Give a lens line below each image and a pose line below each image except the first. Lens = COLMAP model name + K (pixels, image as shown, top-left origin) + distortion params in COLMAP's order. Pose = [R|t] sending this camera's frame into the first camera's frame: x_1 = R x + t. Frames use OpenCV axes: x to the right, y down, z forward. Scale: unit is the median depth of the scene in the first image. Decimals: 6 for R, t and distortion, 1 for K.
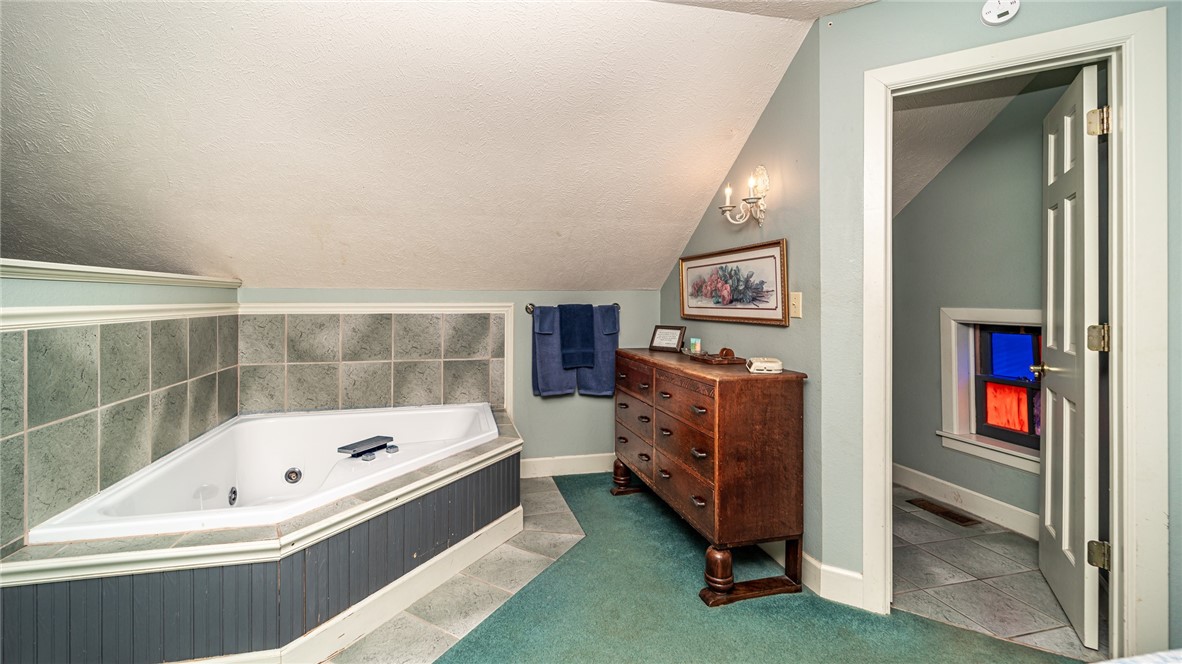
lens RADIAL K [[471.7, 0, 539.8], [0, 471.7, 303.0], [0, 0, 1]] dist [-0.003211, 0.000025]
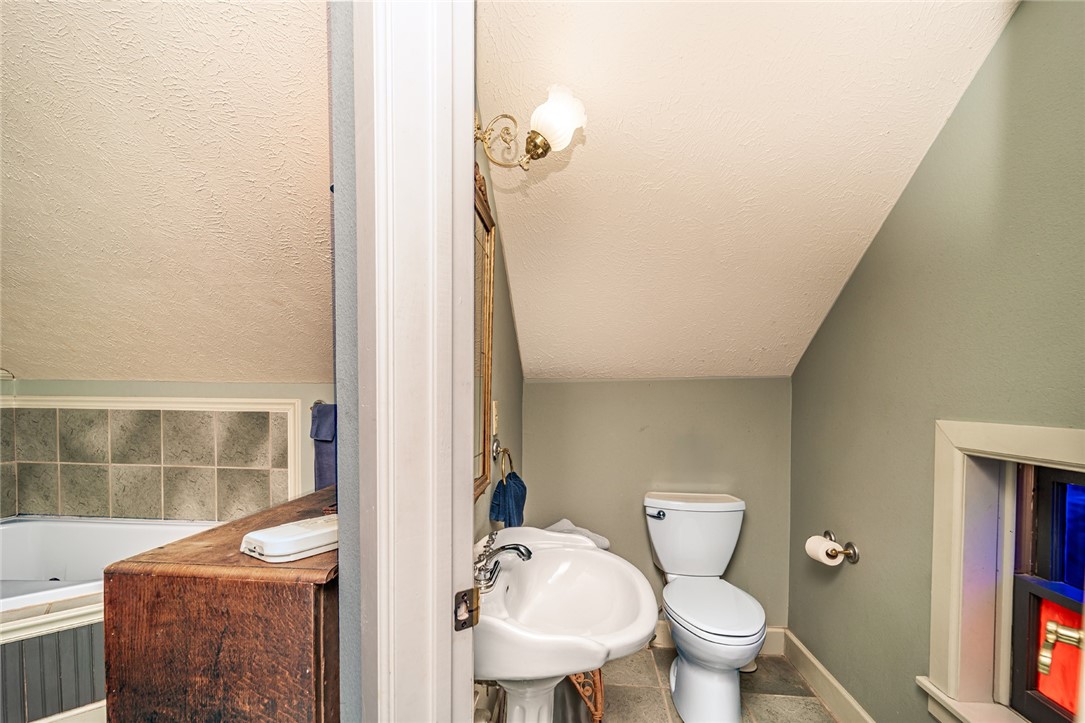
lens RADIAL K [[439.1, 0, 544.1], [0, 439.1, 411.1], [0, 0, 1]] dist [-0.001871, -0.000307]
pose [[0.956304, 0.020103, -0.291683, 0.583860], [-0.012328, 0.999519, 0.028468, -0.006170], [0.292115, -0.023628, 0.956091, 0.458576]]
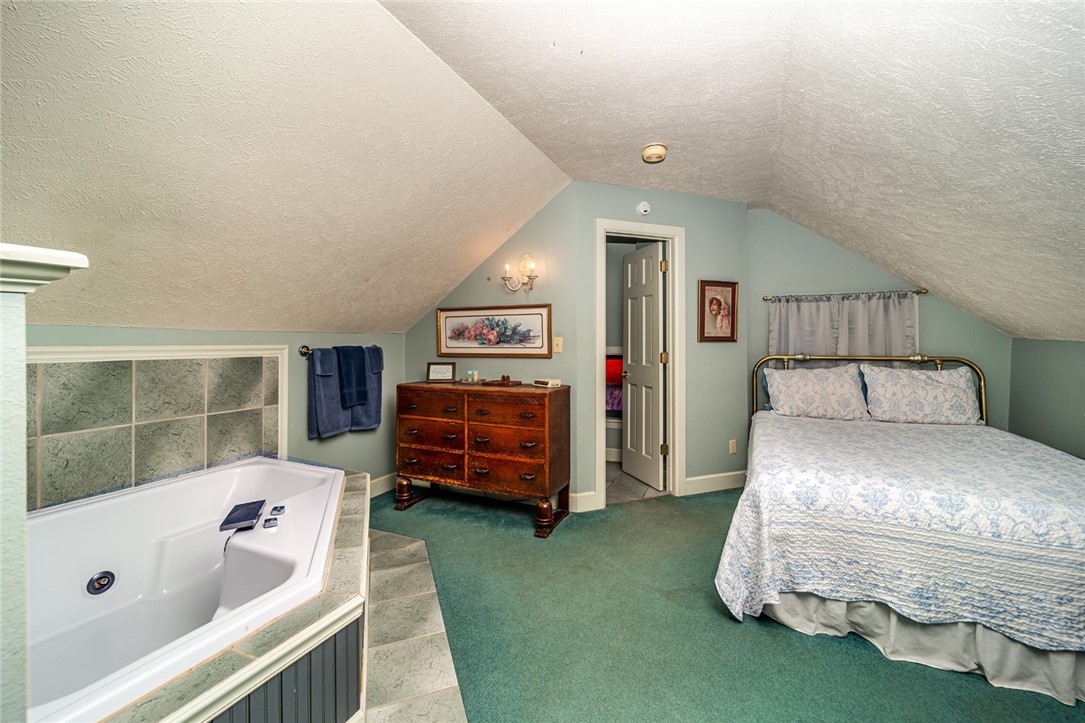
lens RADIAL K [[439.1, 0, 531.5], [0, 439.1, 346.4], [0, 0, 1]] dist [-0.001871, -0.000307]
pose [[0.613475, -0.007921, 0.789674, -0.480740], [0.005493, 0.999968, 0.005763, 0.000207], [-0.789695, 0.000803, 0.613499, 0.085936]]
